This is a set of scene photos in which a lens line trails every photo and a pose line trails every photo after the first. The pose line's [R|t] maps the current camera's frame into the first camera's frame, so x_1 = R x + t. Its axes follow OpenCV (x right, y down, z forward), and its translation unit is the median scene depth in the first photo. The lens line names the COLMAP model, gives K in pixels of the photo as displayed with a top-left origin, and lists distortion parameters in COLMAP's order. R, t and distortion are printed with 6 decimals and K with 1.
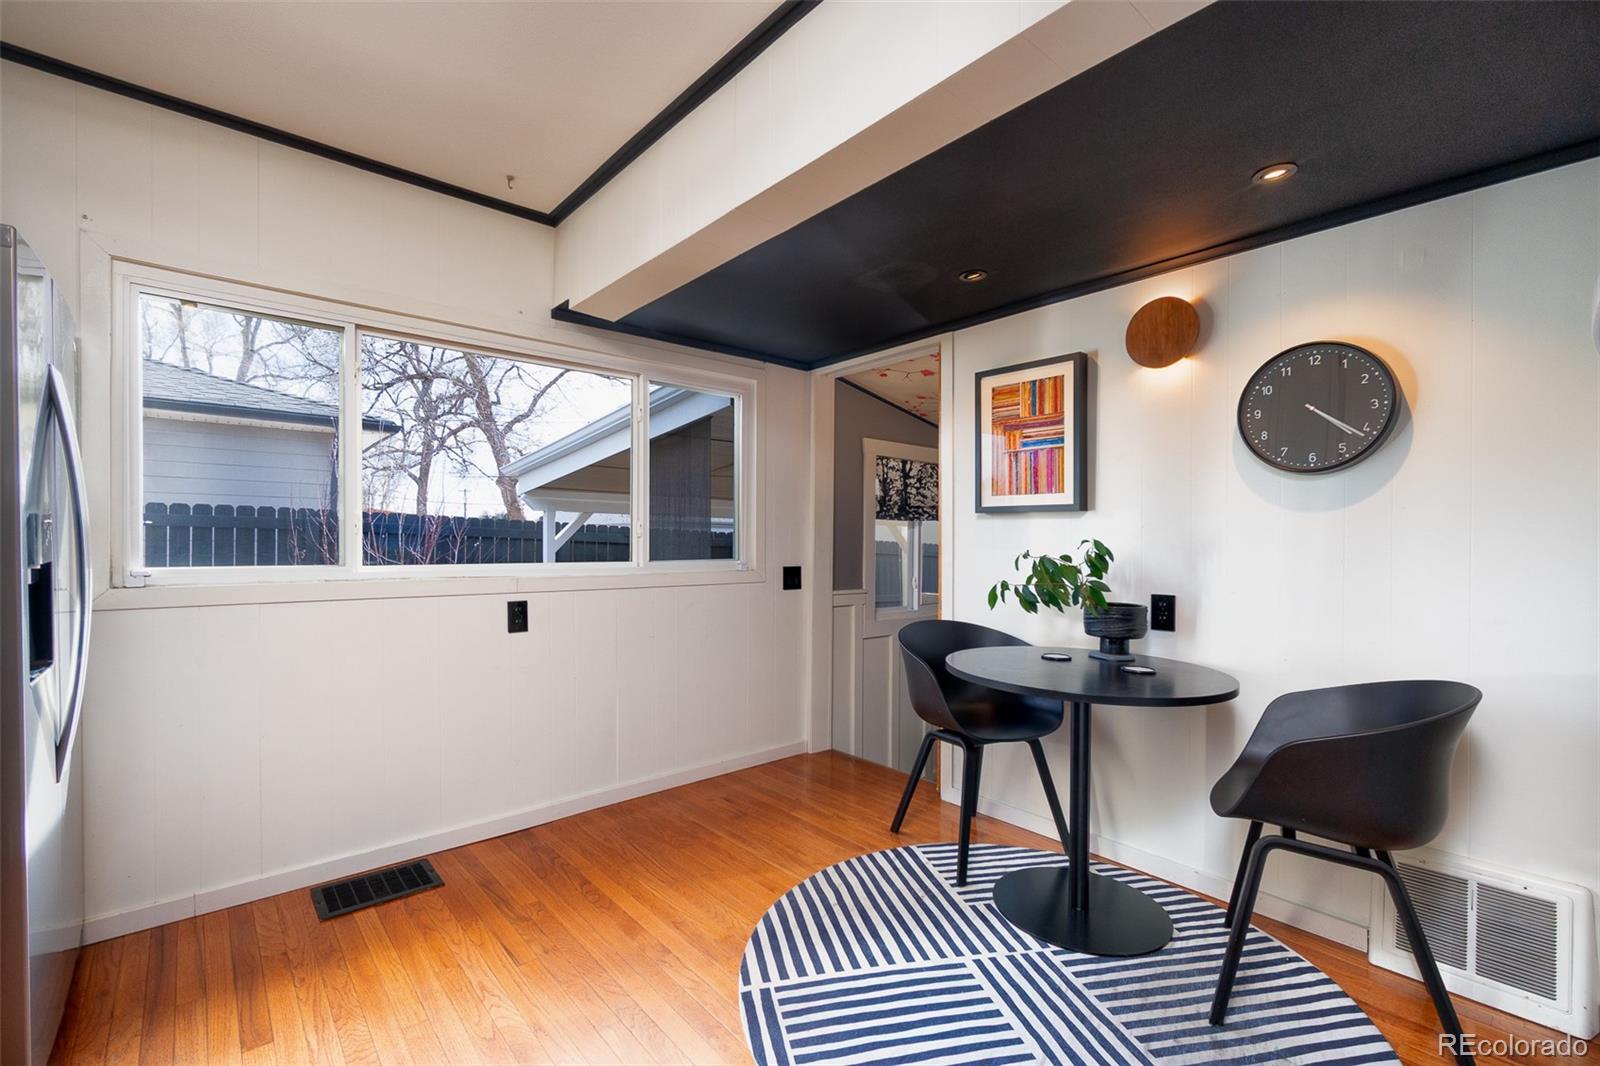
lens RADIAL K [[690.0, 0, 793.8], [0, 690.0, 547.3], [0, 0, 1]] dist [0.000710, 0.000248]
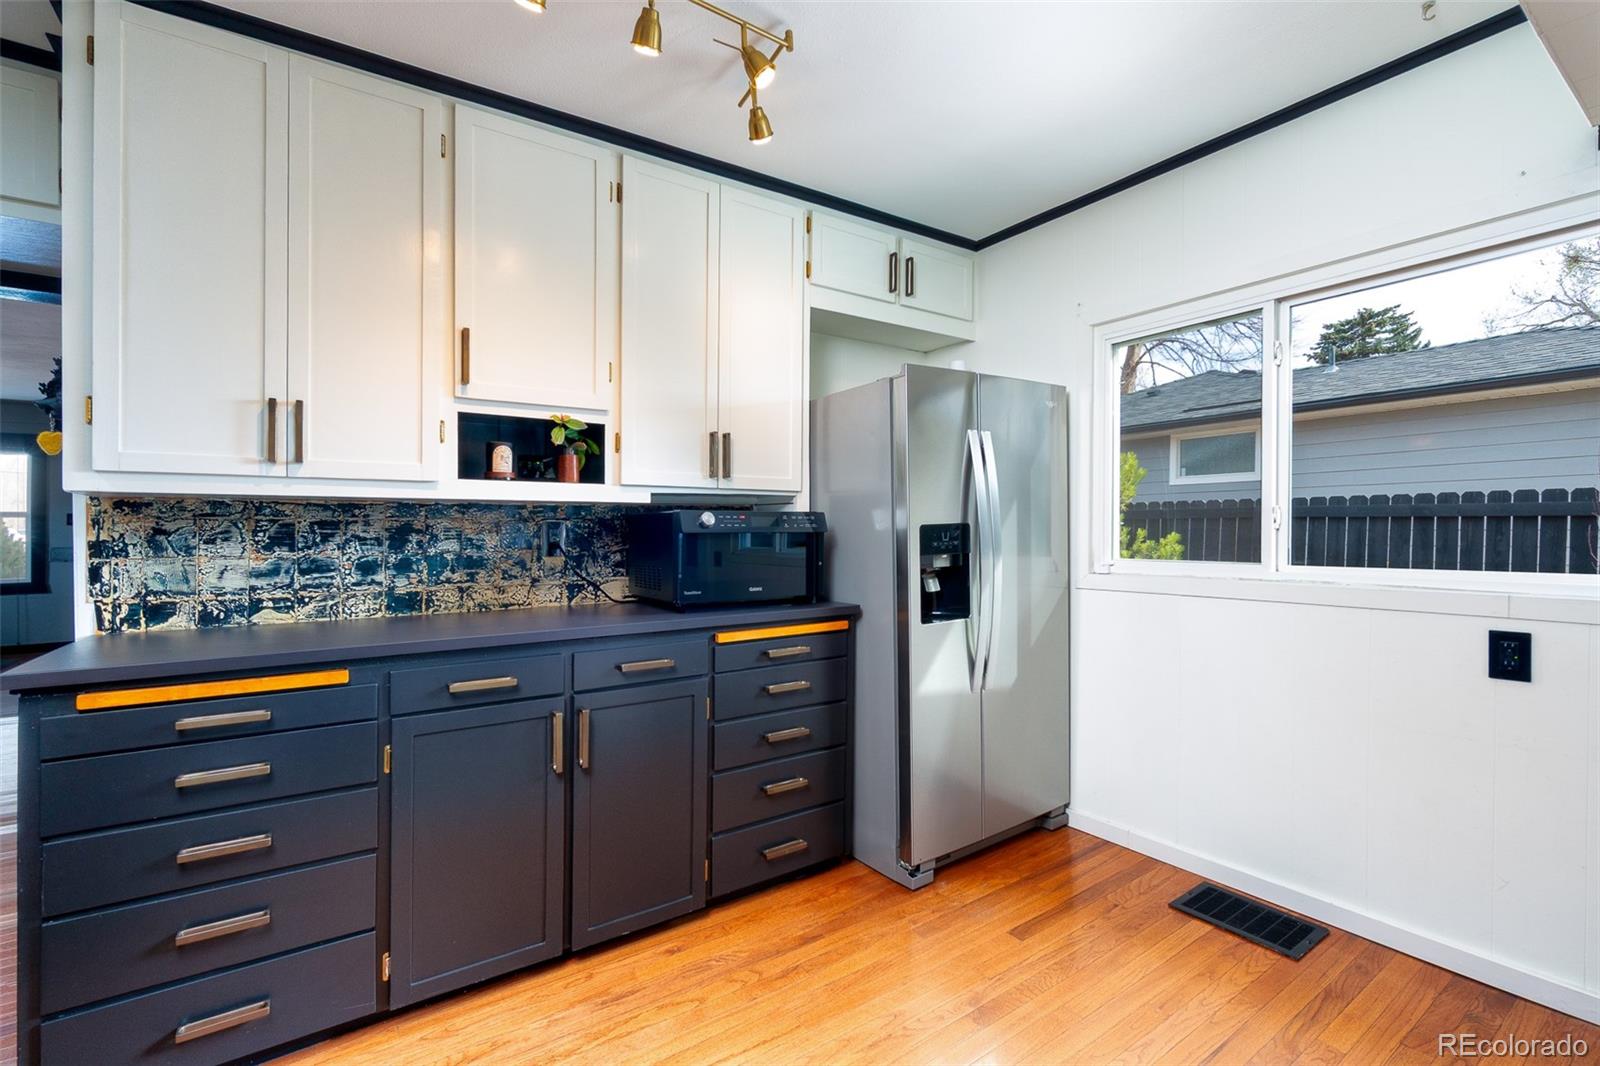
lens RADIAL K [[713.5, 0, 800.0], [0, 713.5, 533.0], [0, 0, 1]] dist [-0.000918, -0.000214]
pose [[-0.106112, -0.001143, -0.994354, 0.371059], [-0.002216, 0.999997, -0.000913, -0.012422], [0.994352, 0.002107, -0.106114, 0.478512]]
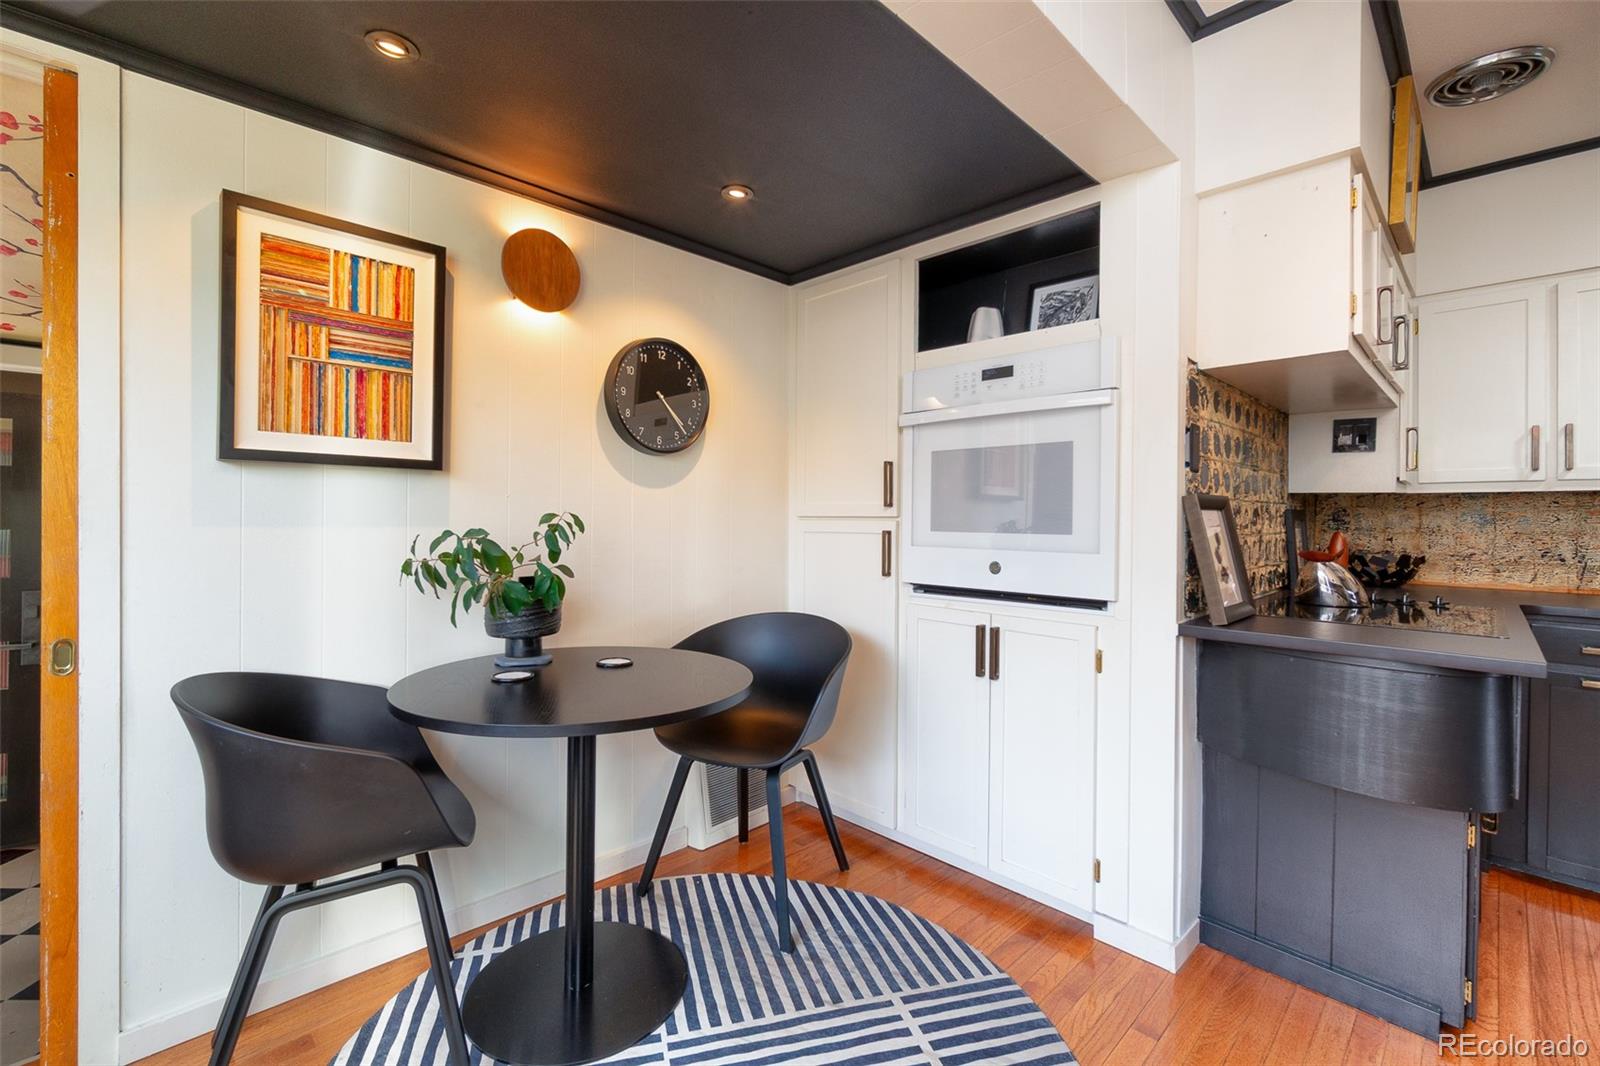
lens RADIAL K [[694.5, 0, 780.0], [0, 694.5, 518.3], [0, 0, 1]] dist [-0.003621, -0.000533]
pose [[-0.052404, -0.011432, 0.998561, -0.344738], [0.001465, 0.999933, 0.011525, -0.012936], [-0.998625, 0.002067, -0.052384, 0.747916]]
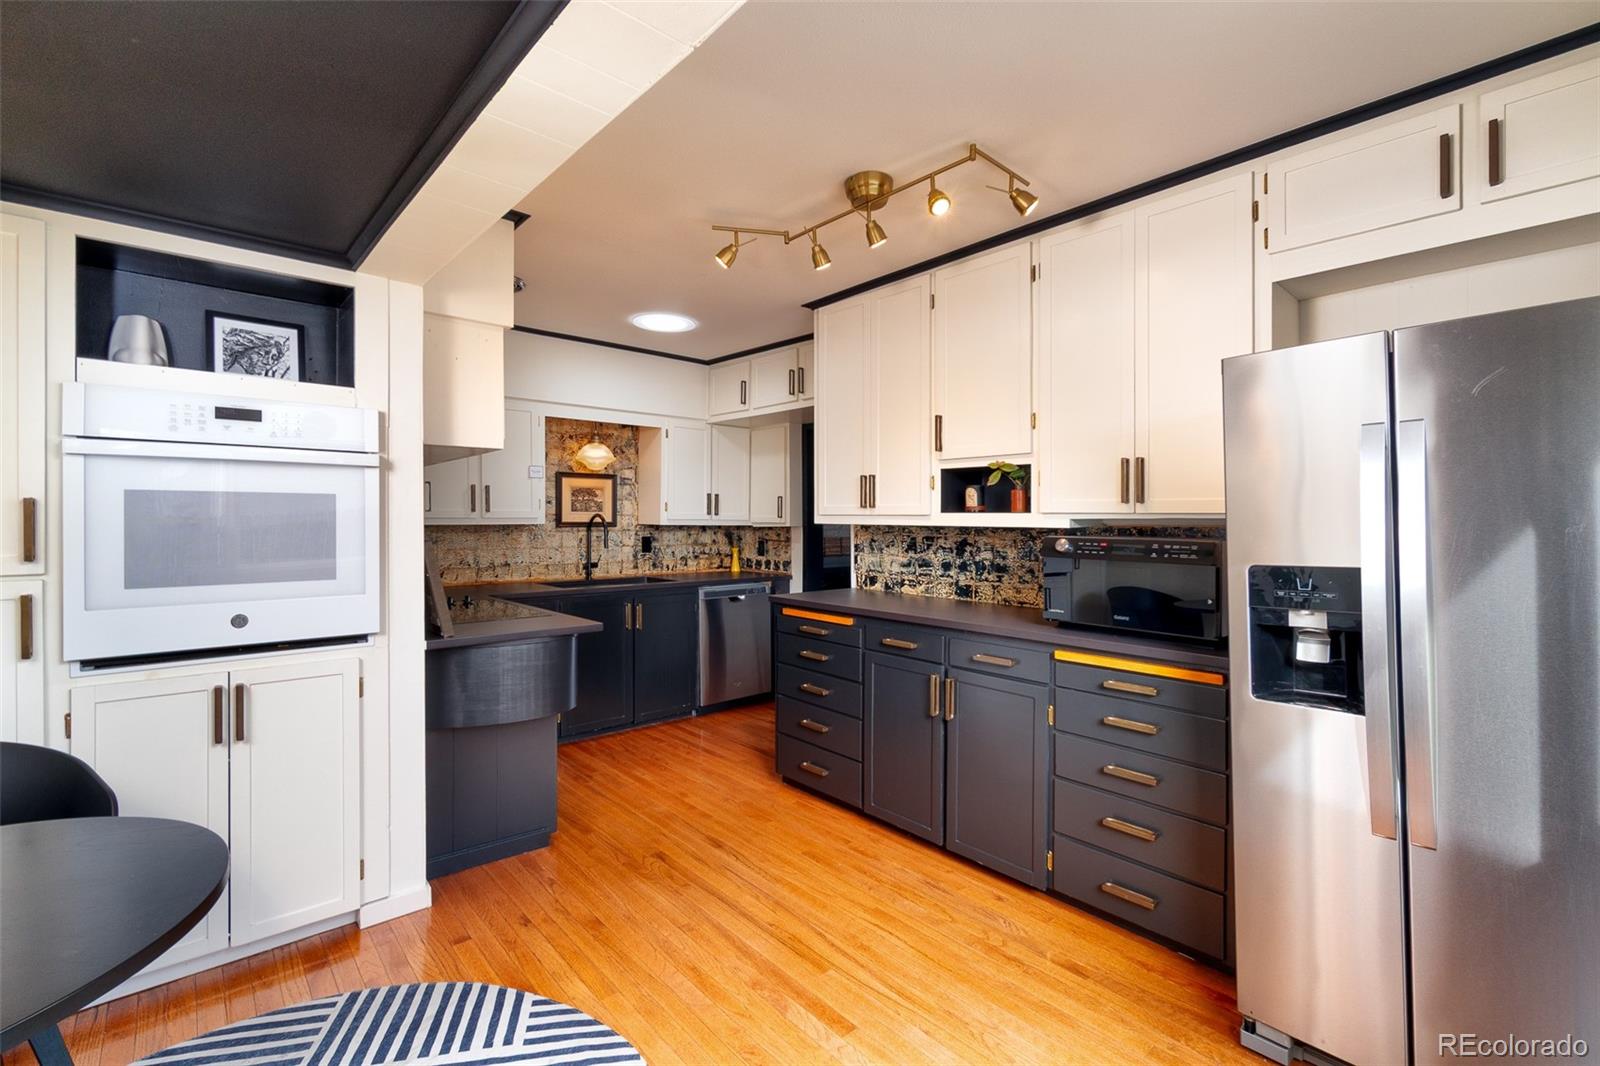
lens RADIAL K [[706.9, 0, 783.4], [0, 706.9, 511.7], [0, 0, 1]] dist [-0.000162, 0.000208]
pose [[-0.999959, -0.009060, -0.000253, -0.133071], [-0.009060, 0.999959, 0.000013, -0.075201], [0.000253, 0.000015, -1.000000, 1.263067]]
